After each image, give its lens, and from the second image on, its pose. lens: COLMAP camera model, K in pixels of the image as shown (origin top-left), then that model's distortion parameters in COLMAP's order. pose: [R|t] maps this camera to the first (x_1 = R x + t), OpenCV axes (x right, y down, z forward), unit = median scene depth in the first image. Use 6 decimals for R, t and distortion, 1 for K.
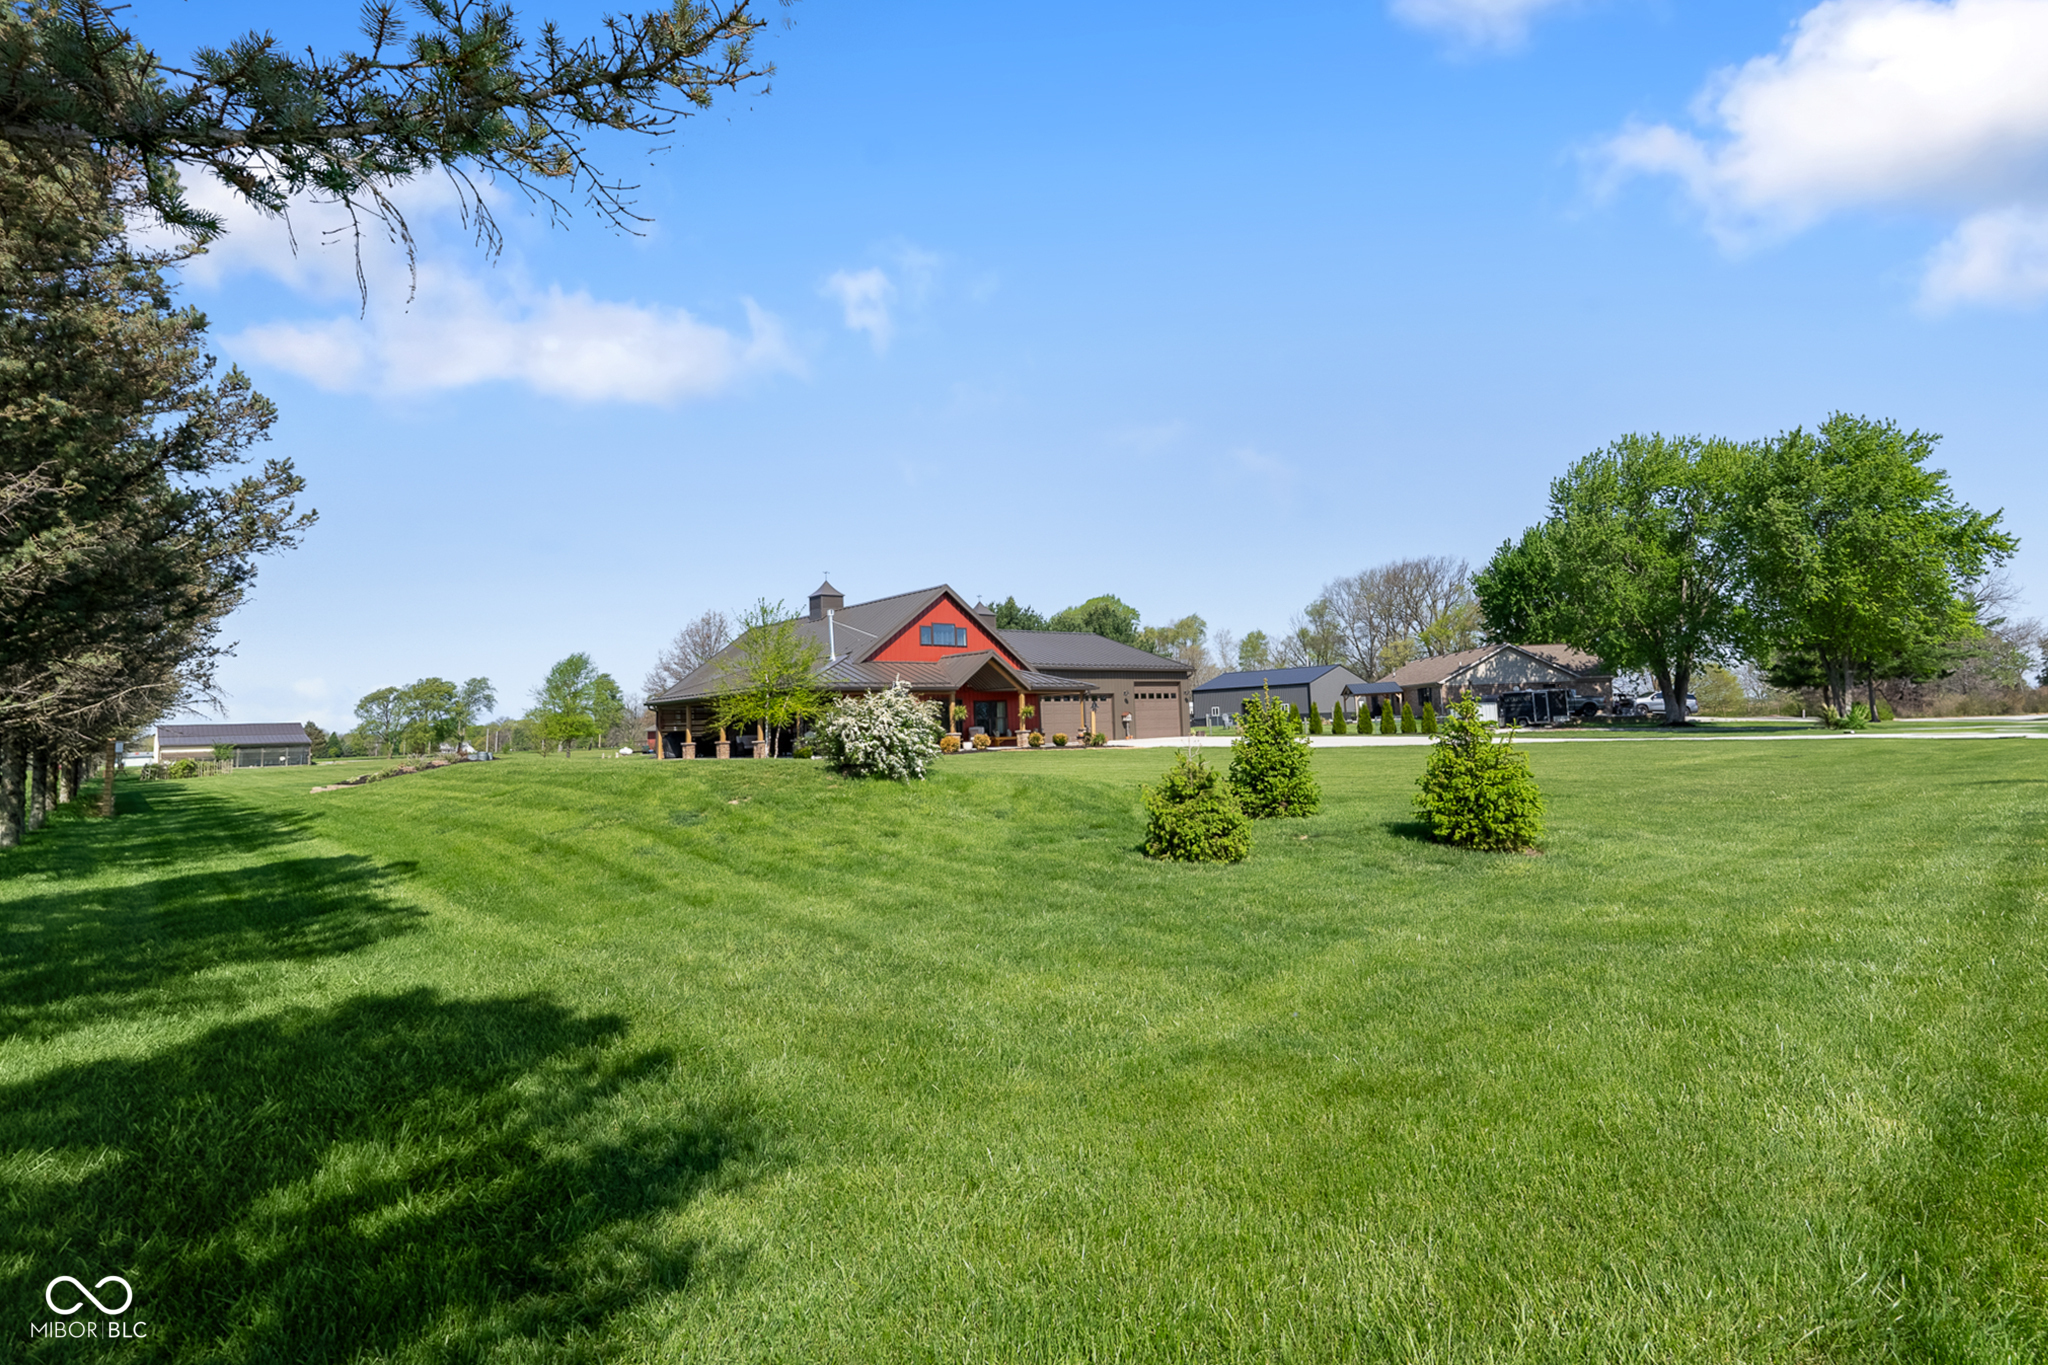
lens RADIAL K [[993.8, 0, 1024.0], [0, 993.8, 682.5], [0, 0, 1]] dist [0.000876, 0.000149]
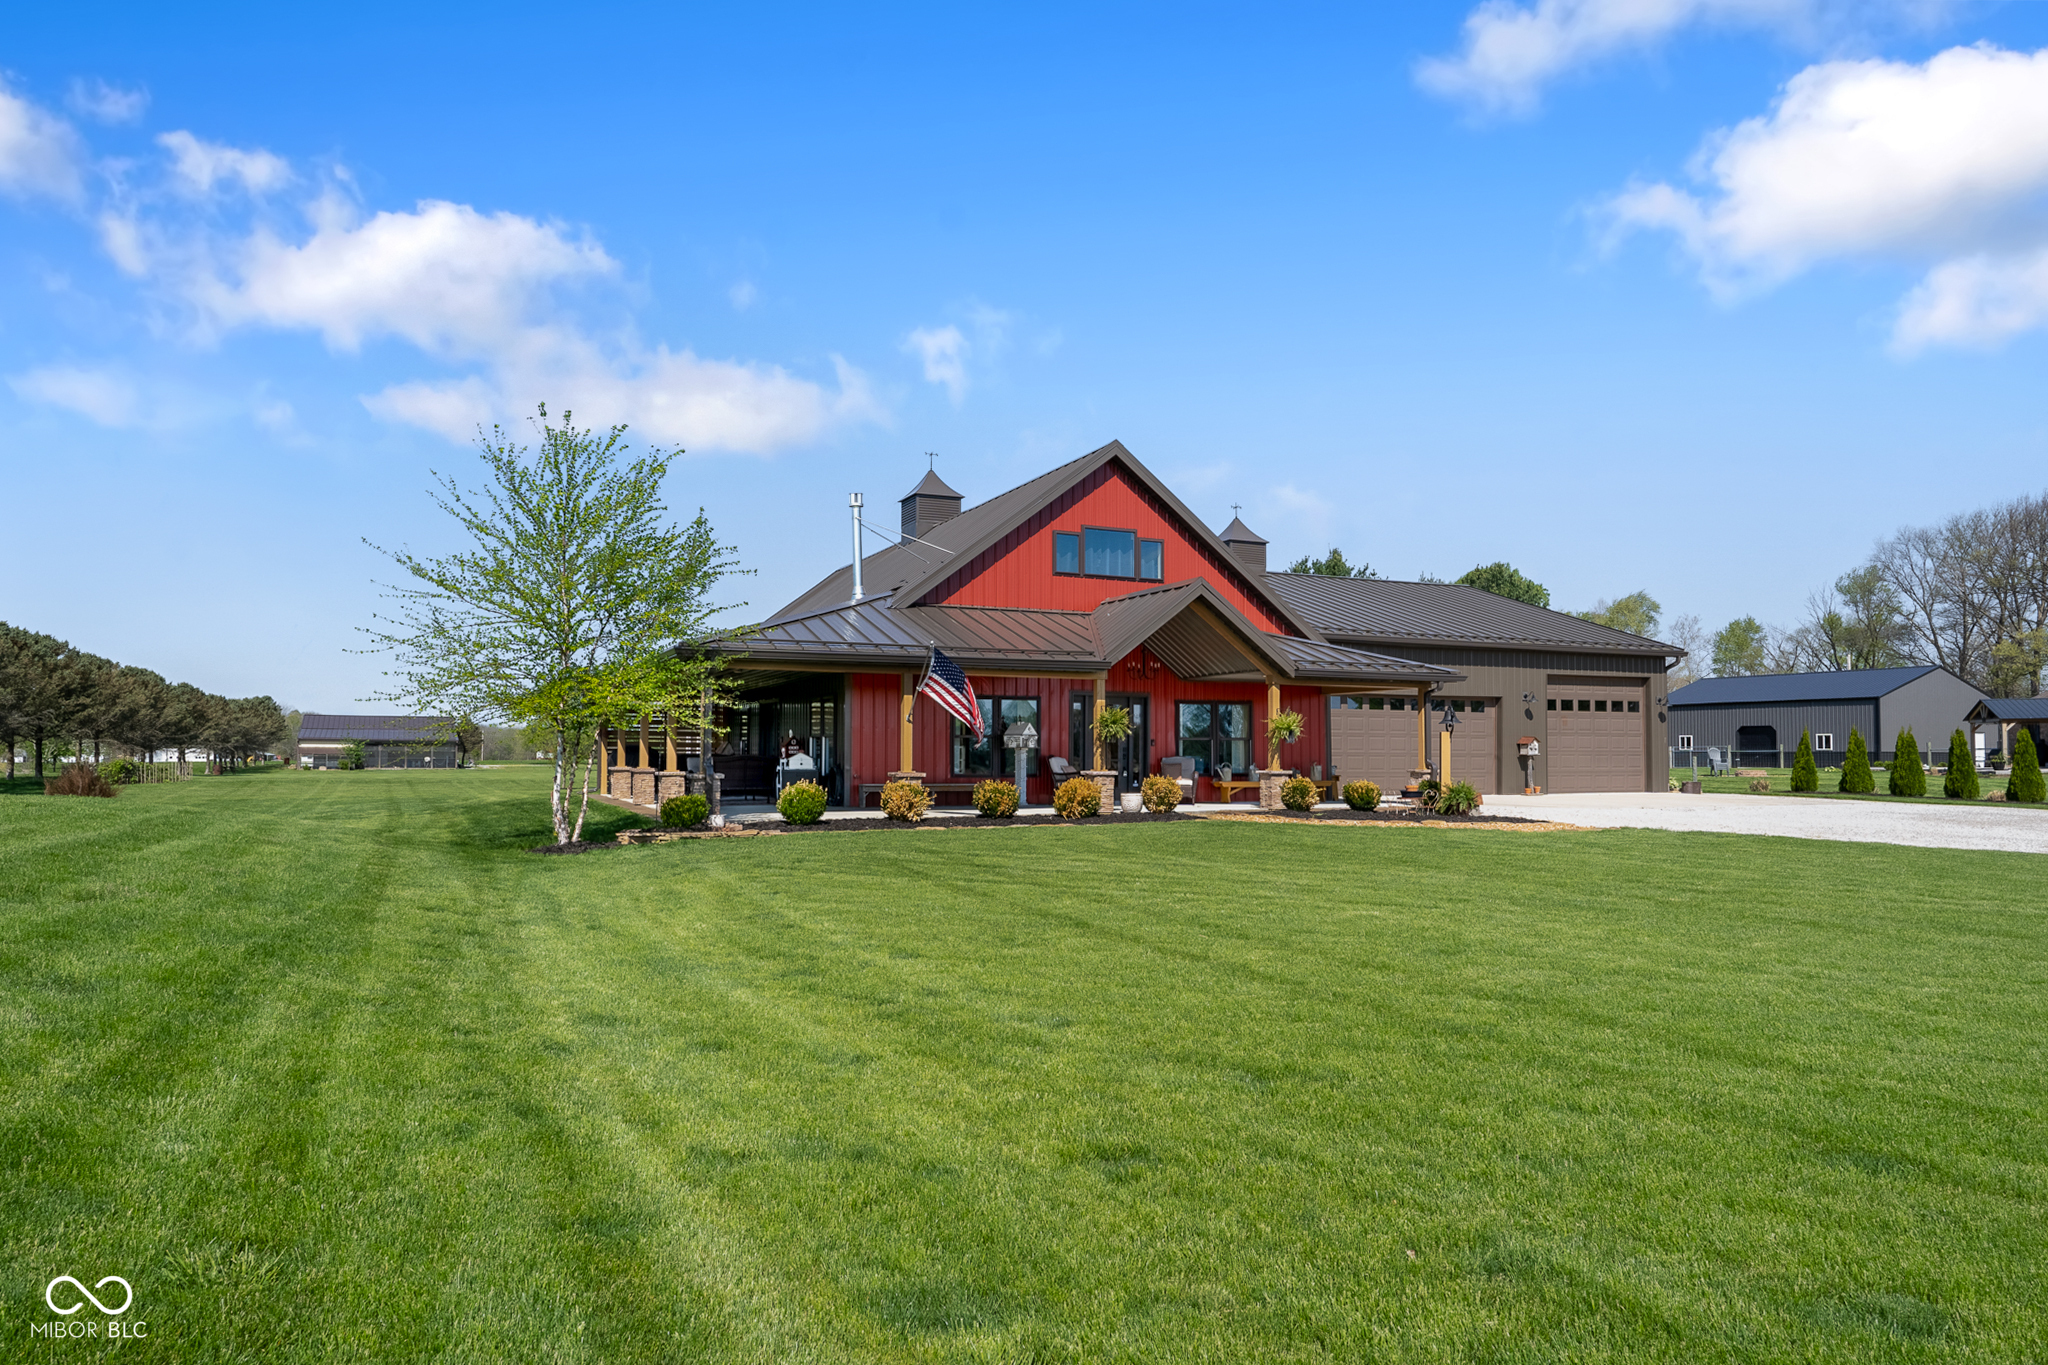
lens RADIAL K [[1280.2, 0, 1024.0], [0, 1280.2, 682.5], [0, 0, 1]] dist [-0.002707, 0.000068]
pose [[0.963152, 0.023140, -0.267959, 0.033227], [-0.024692, 0.999692, -0.002424, 0.011000], [0.267821, 0.008952, 0.963427, 0.337290]]
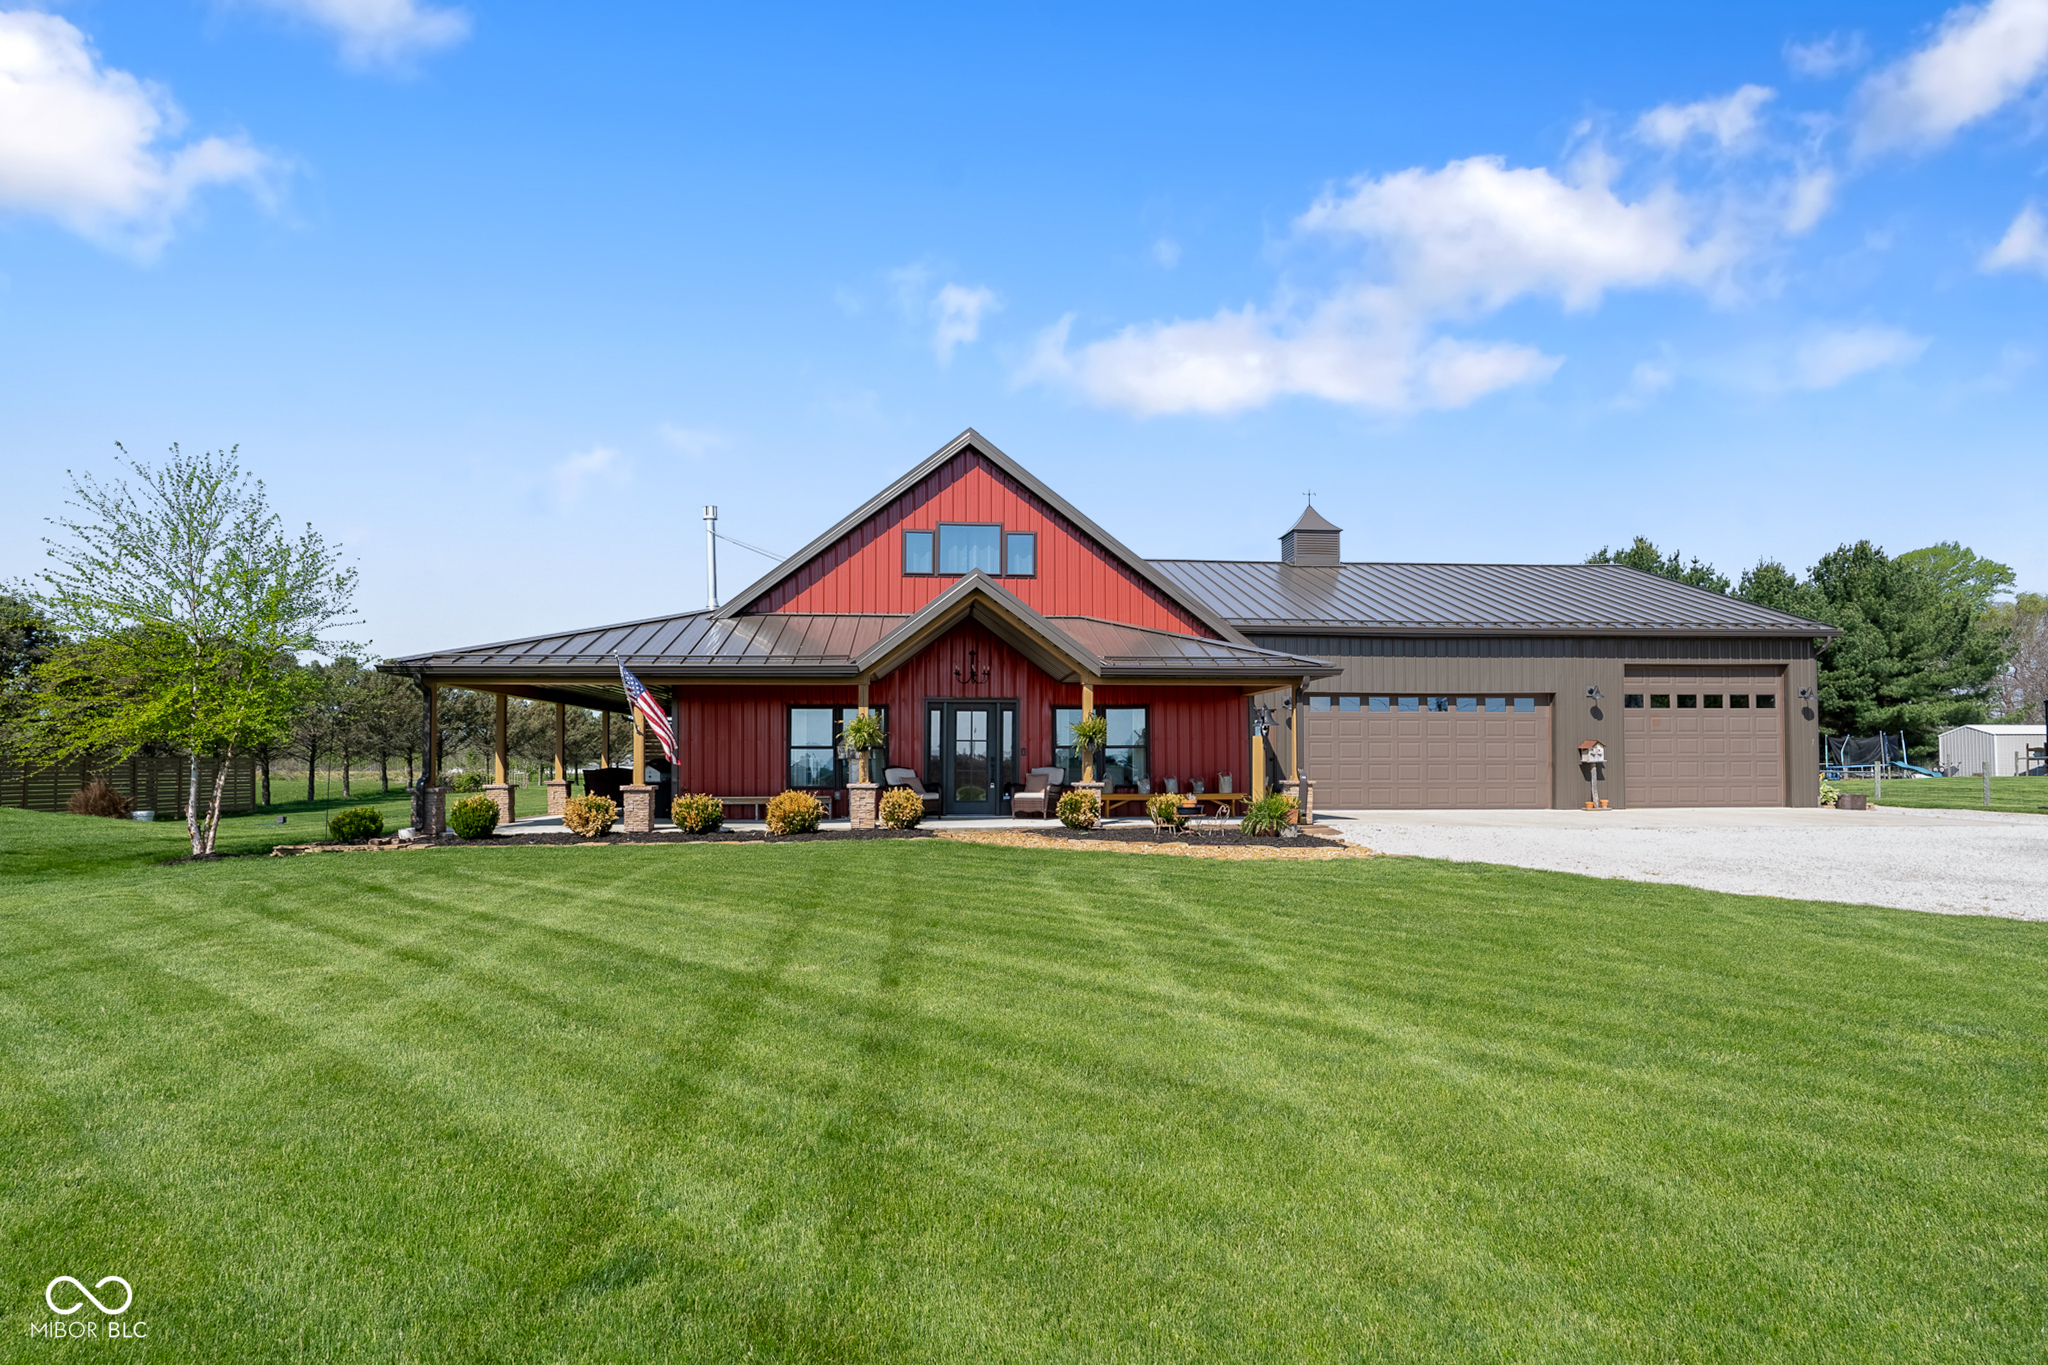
lens RADIAL K [[1200.8, 0, 1034.2], [0, 1200.8, 722.5], [0, 0, 1]] dist [0.001447, 0.000012]
pose [[0.825152, 0.011399, -0.564795, 0.188468], [0.000851, 0.999770, 0.021422, 0.012007], [0.564910, -0.018157, 0.824953, 0.471552]]
